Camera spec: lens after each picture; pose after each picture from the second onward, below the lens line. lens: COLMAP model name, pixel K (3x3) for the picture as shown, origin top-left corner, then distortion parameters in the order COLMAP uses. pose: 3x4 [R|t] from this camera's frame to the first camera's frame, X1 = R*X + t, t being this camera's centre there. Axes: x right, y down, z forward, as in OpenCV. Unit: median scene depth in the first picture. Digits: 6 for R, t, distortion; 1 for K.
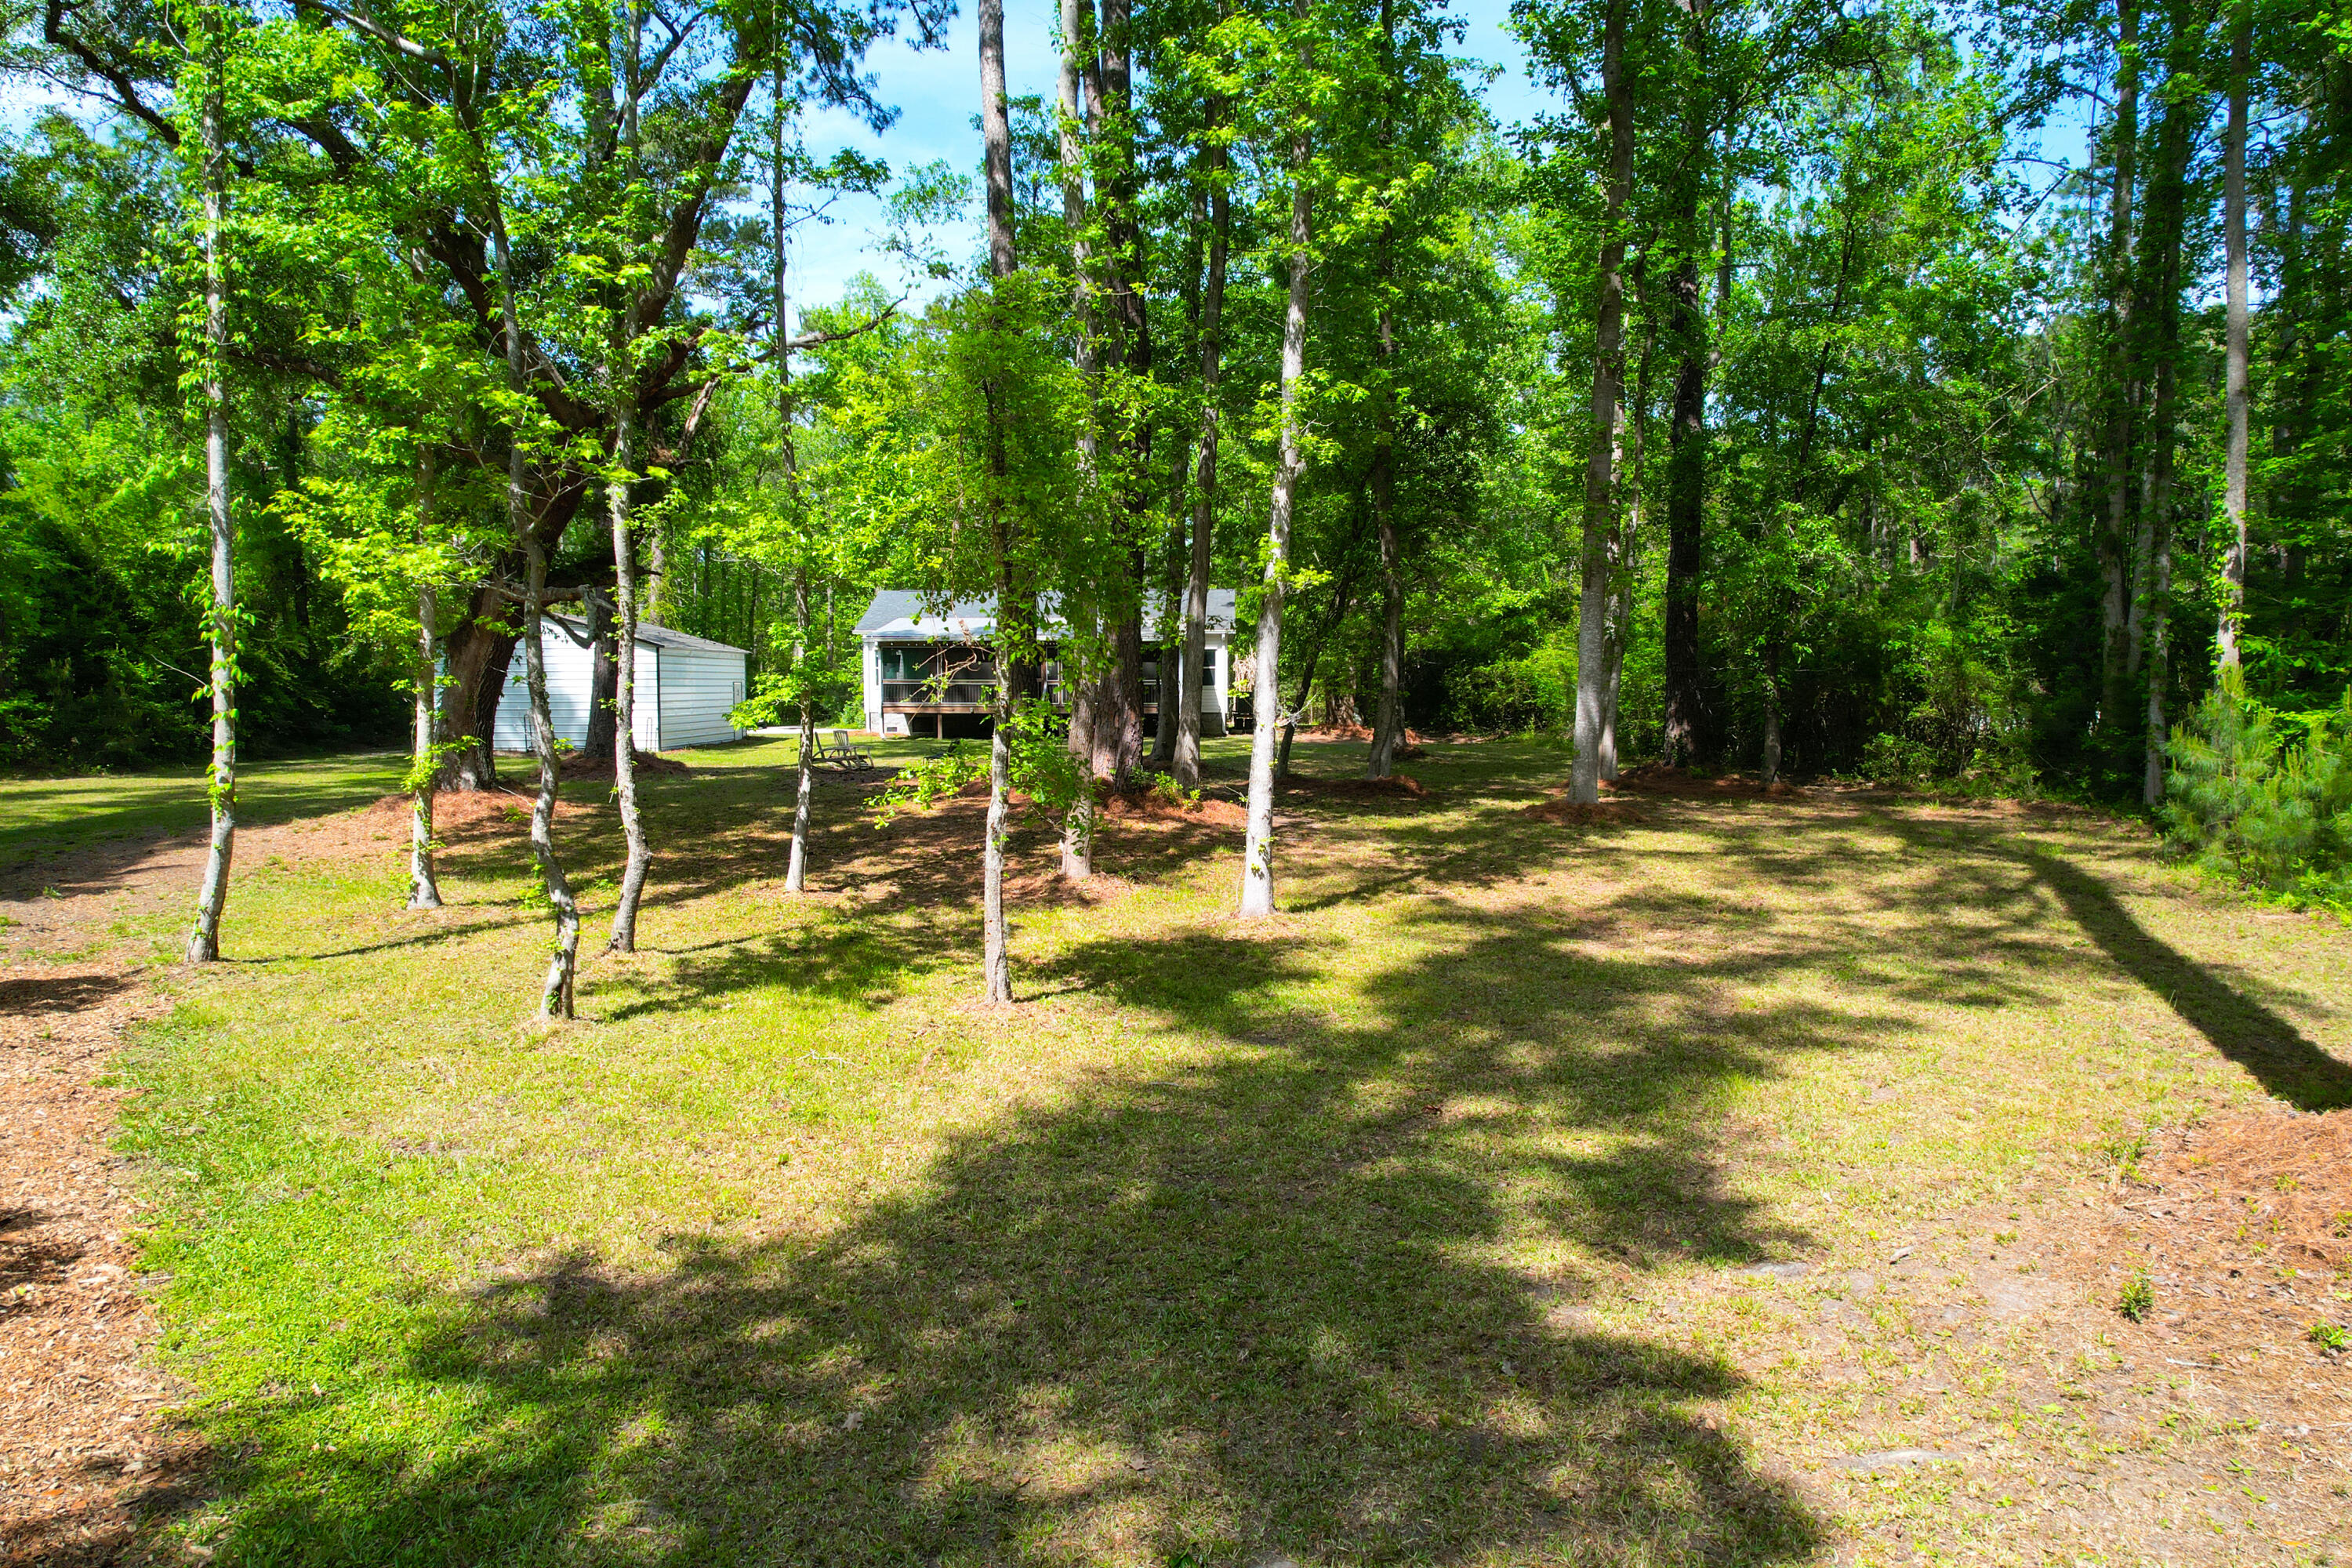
lens RADIAL K [[1468.1, 0, 1176.9], [0, 1468.1, 797.9], [0, 0, 1]] dist [-0.085204, 0.073486]
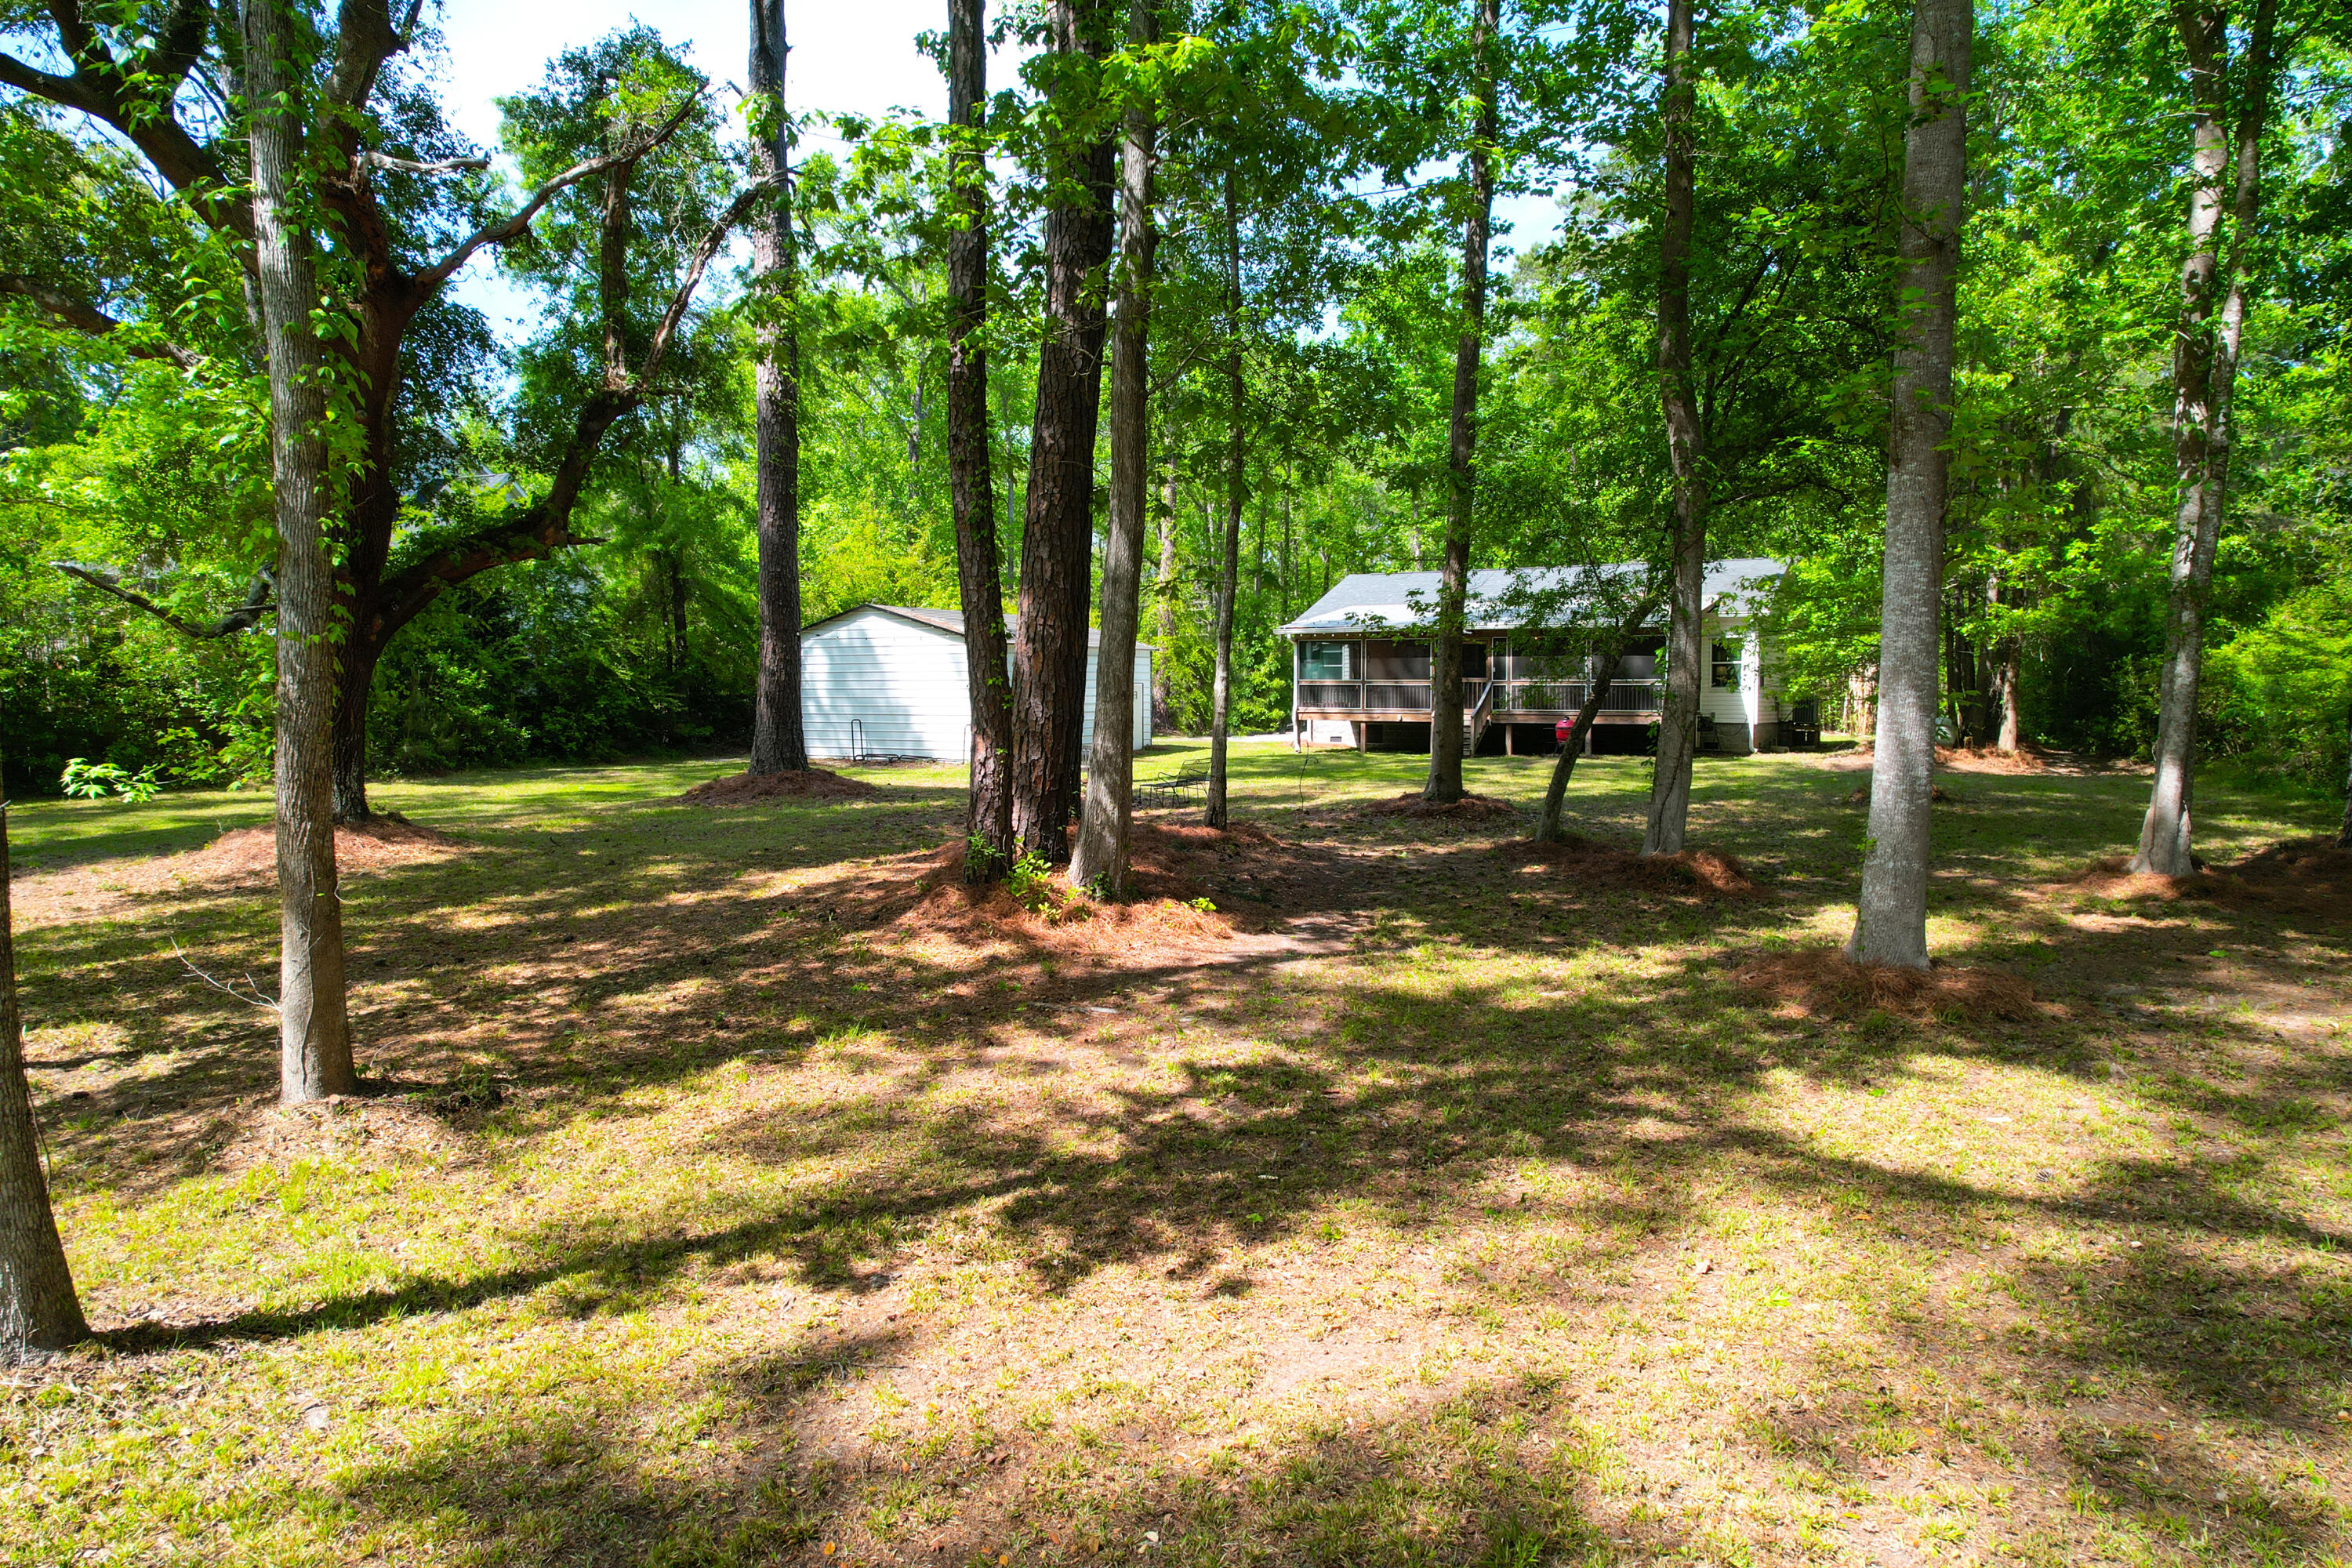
lens RADIAL K [[1485.1, 0, 1176.0], [0, 1485.1, 784.0], [0, 0, 1]] dist [-0.060184, 0.058210]
pose [[0.883879, 0.029030, -0.466814, 0.129851], [-0.033555, 0.999436, -0.001381, -0.018391], [0.466511, 0.016884, 0.884354, 0.219509]]
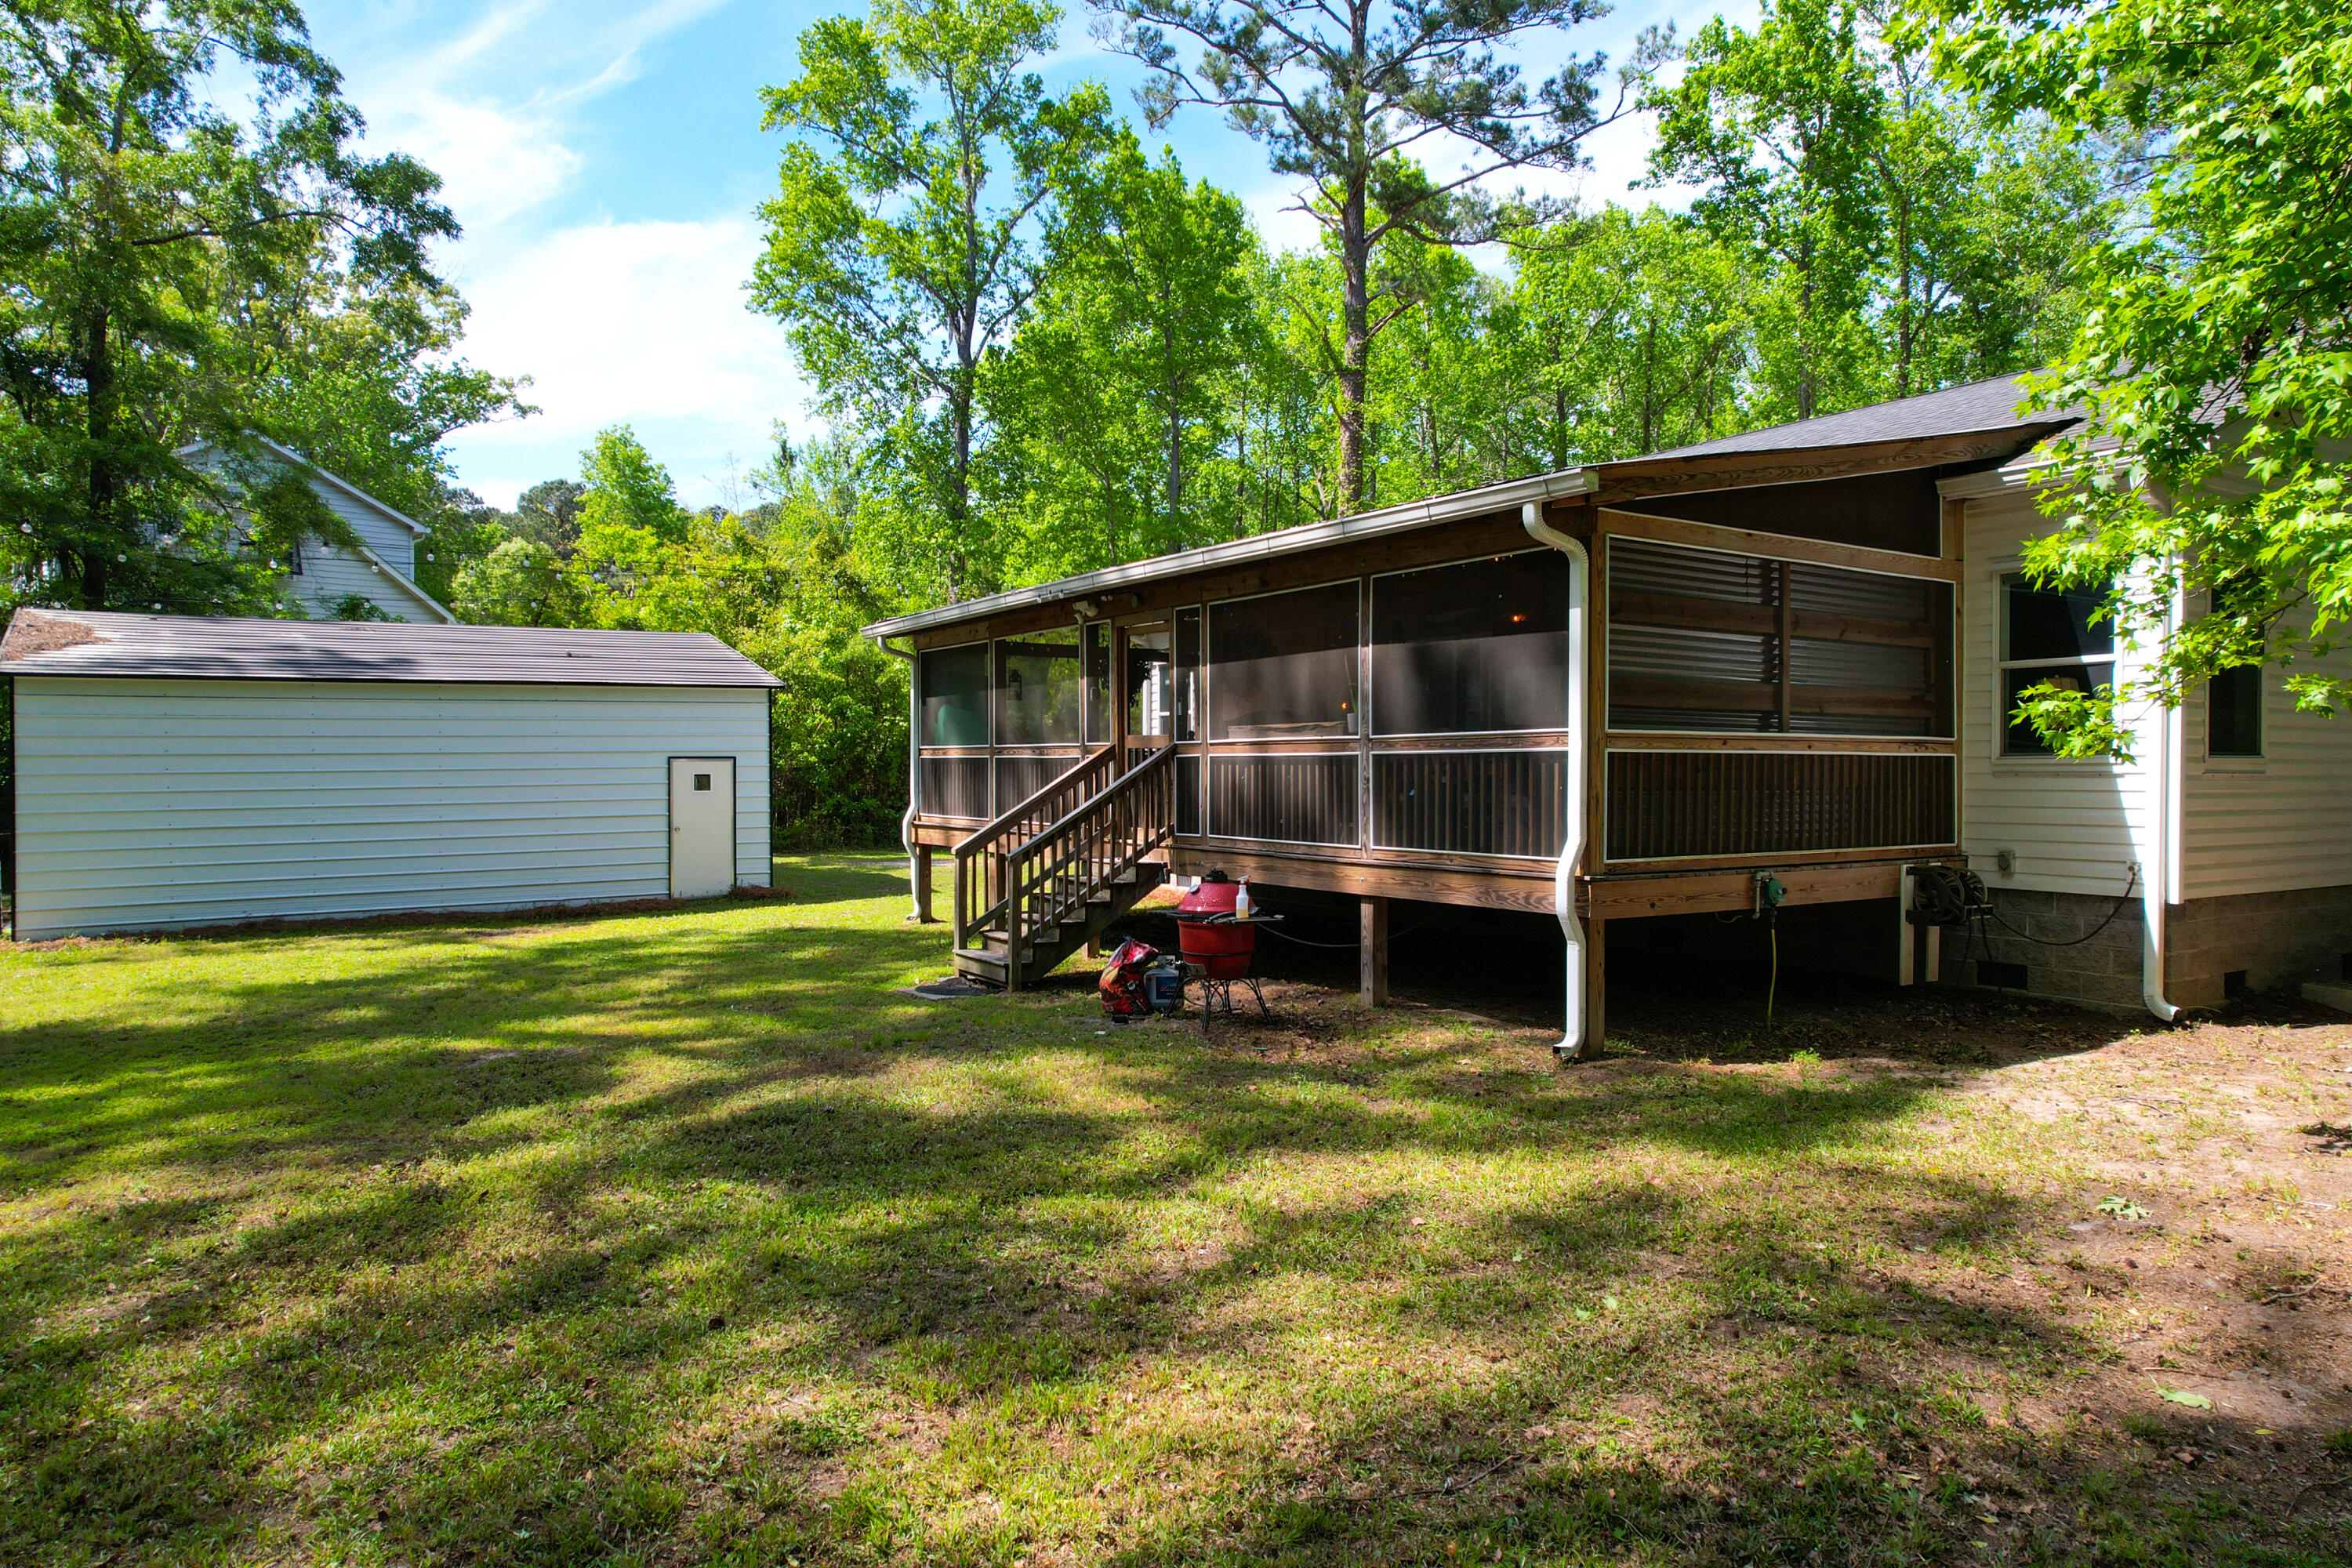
lens RADIAL K [[1470.0, 0, 1187.5], [0, 1470.0, 780.8], [0, 0, 1]] dist [0.002578, 0.000070]
pose [[0.563749, 0.008198, -0.825905, 0.120774], [-0.050941, 0.998392, -0.024861, -0.066468], [0.824374, 0.056087, 0.563261, 0.840617]]
